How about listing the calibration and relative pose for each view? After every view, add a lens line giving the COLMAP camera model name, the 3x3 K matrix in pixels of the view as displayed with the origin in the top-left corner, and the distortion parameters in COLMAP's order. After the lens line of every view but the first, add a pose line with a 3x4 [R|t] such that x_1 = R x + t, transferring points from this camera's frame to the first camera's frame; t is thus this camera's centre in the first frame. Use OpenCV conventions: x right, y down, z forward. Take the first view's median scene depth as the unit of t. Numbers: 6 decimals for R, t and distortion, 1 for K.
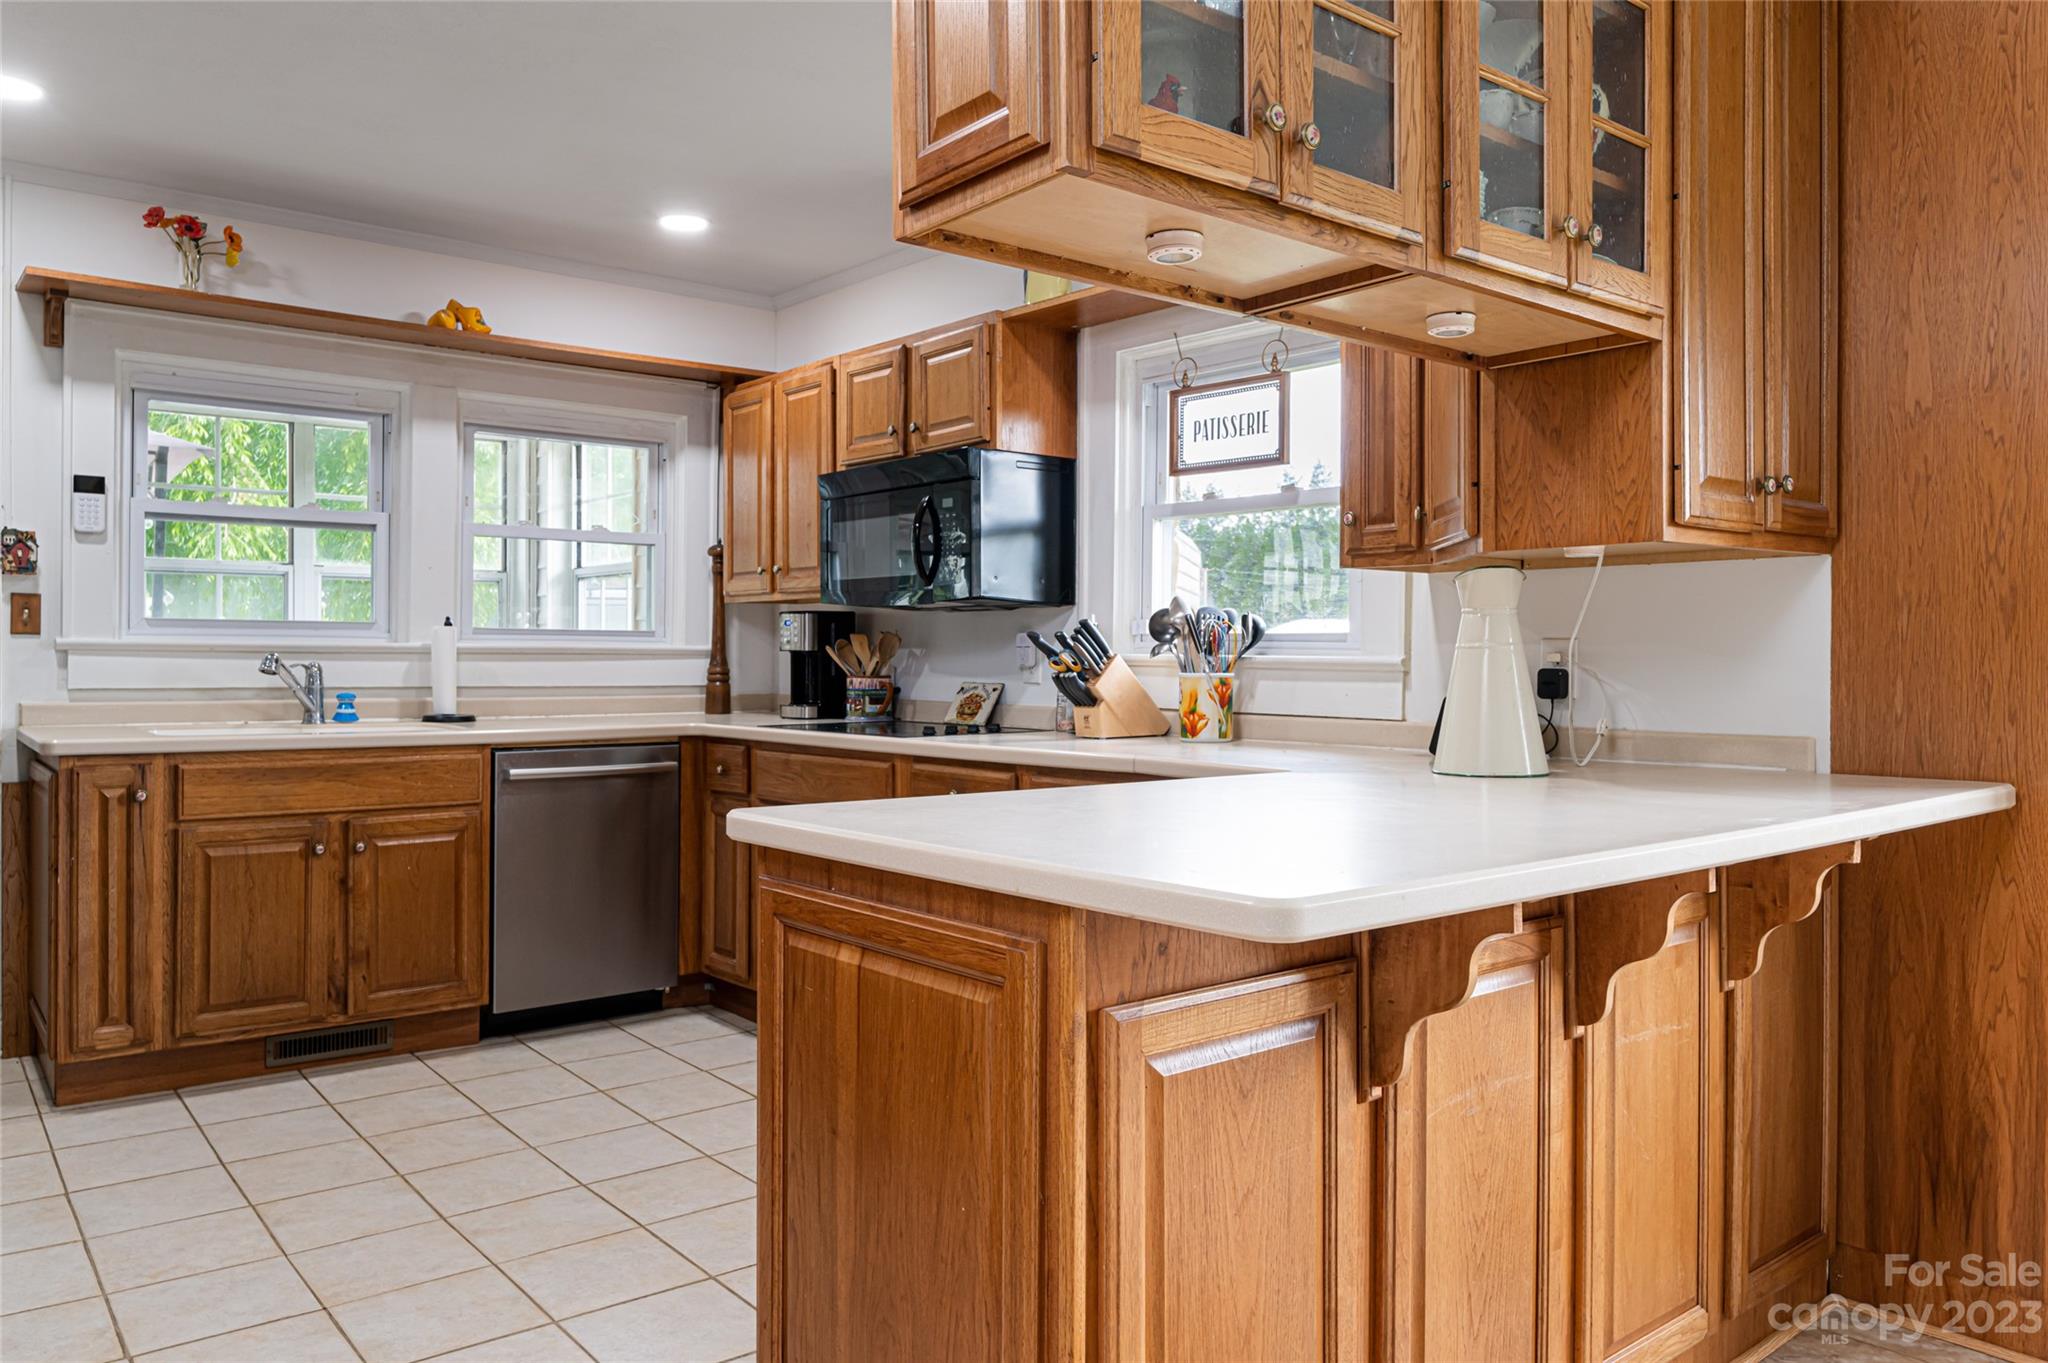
lens RADIAL K [[1438.8, 0, 1022.0], [0, 1438.8, 654.8], [0, 0, 1]] dist [0.002751, -0.000879]
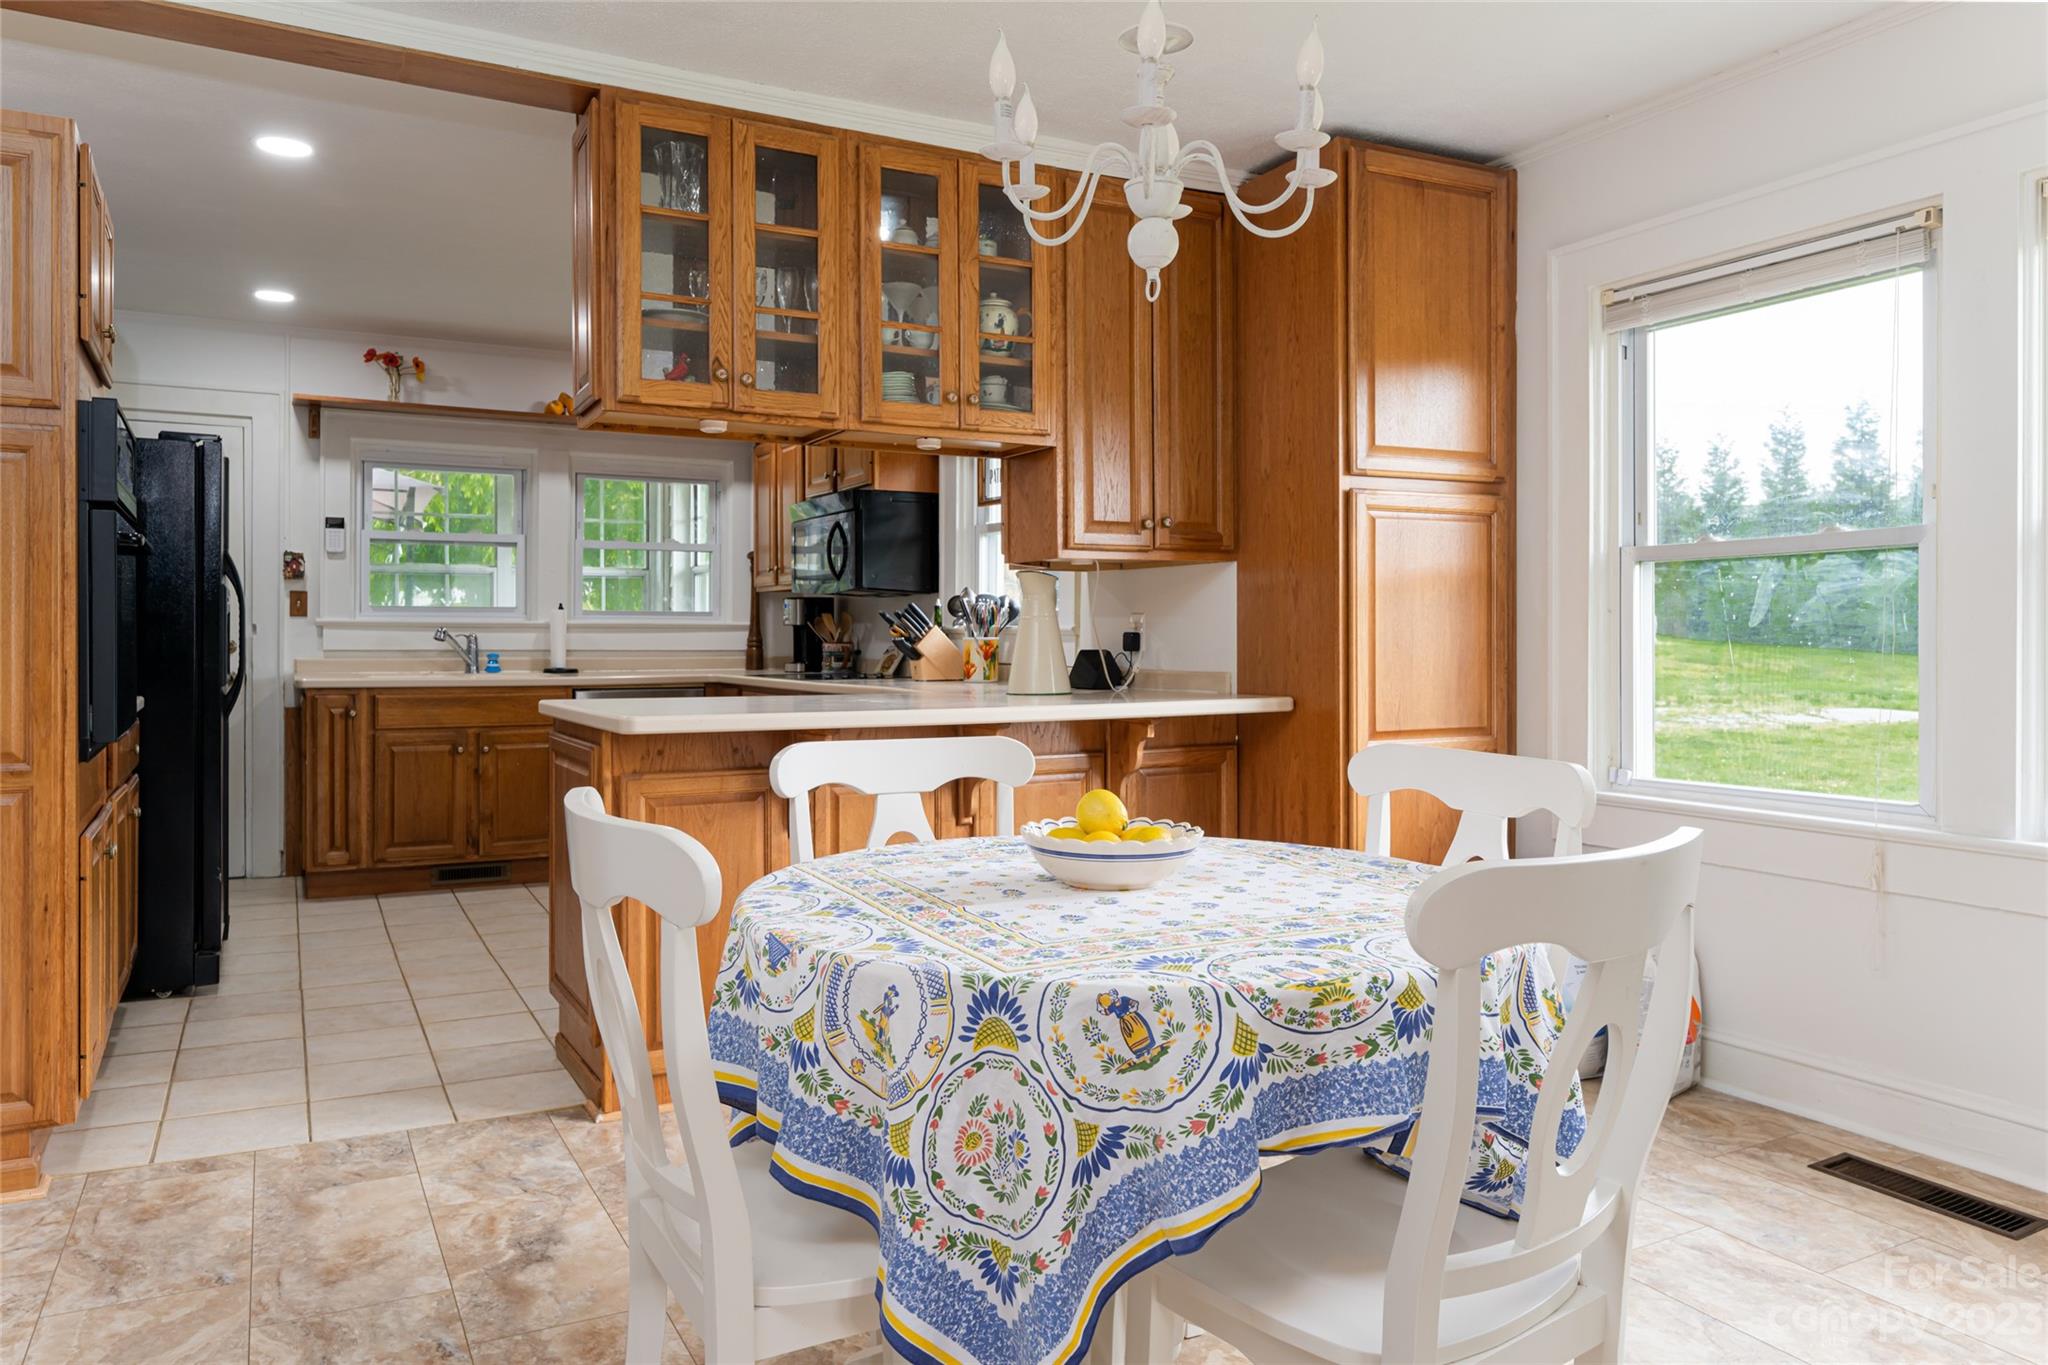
lens RADIAL K [[1341.1, 0, 1023.8], [0, 1341.1, 632.3], [0, 0, 1]] dist [0.002782, 0.000430]
pose [[0.985522, -0.003595, -0.169512, 0.375887], [0.003542, 0.999994, -0.000619, 0.007702], [0.169513, 0.000010, 0.985528, -0.357625]]
